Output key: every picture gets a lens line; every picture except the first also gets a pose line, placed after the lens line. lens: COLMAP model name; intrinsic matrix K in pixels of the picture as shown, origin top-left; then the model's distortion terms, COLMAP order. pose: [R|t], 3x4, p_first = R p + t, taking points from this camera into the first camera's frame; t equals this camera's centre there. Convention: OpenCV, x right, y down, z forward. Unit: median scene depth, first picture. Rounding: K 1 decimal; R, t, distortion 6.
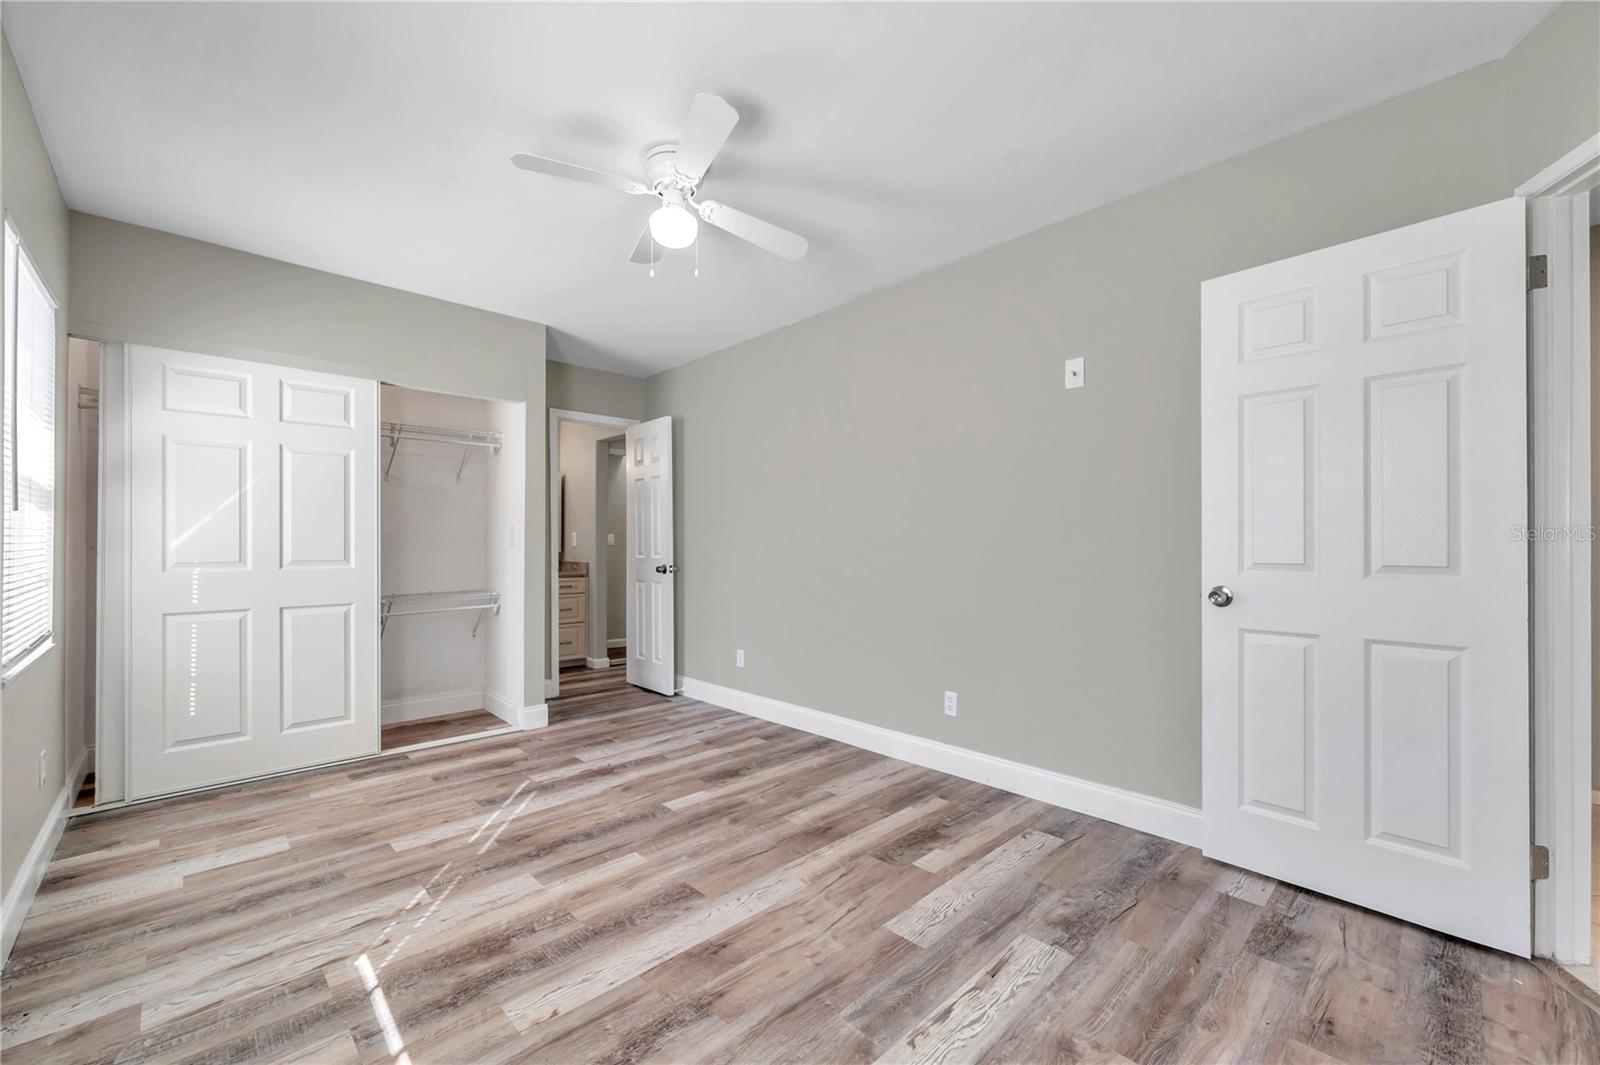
lens RADIAL K [[637.1, 0, 807.9], [0, 637.1, 540.0], [0, 0, 1]] dist [-0.002309, 0.000433]
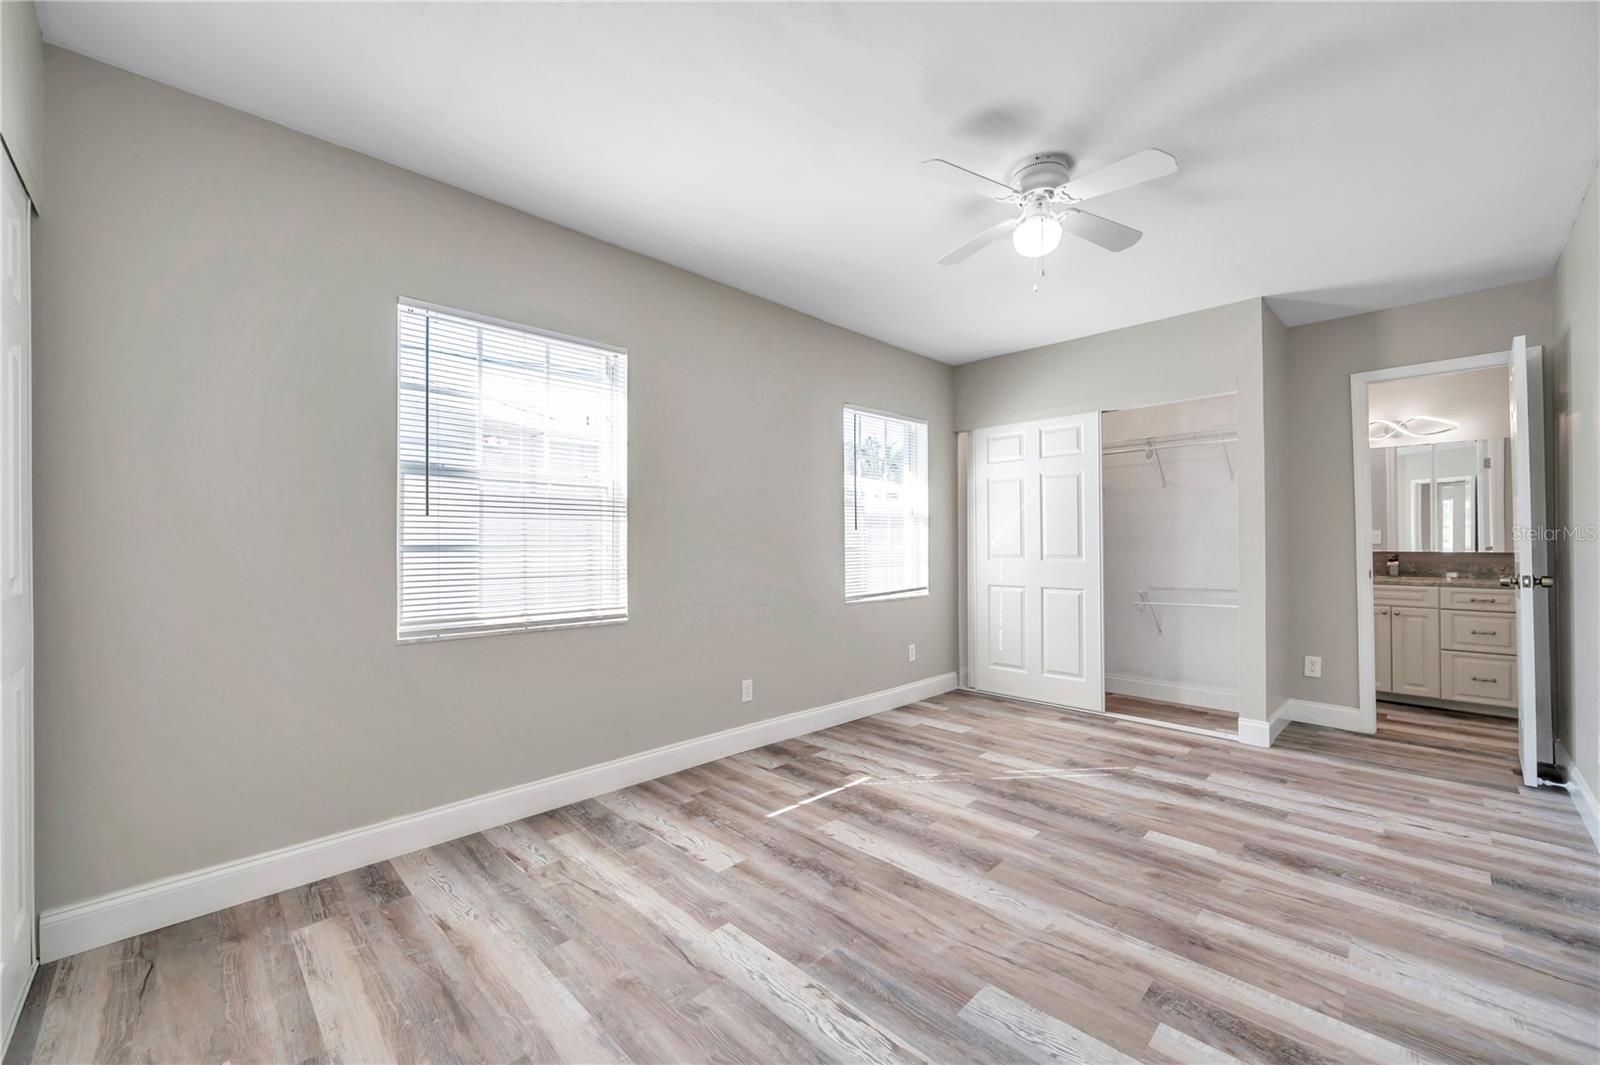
lens RADIAL K [[637.1, 0, 815.6], [0, 637.1, 540.1], [0, 0, 1]] dist [-0.002309, 0.000433]
pose [[0.020487, -0.005810, -0.999773, 0.662949], [0.011787, 0.999915, -0.005569, 0.001302], [0.999721, -0.011670, 0.020554, 0.506262]]
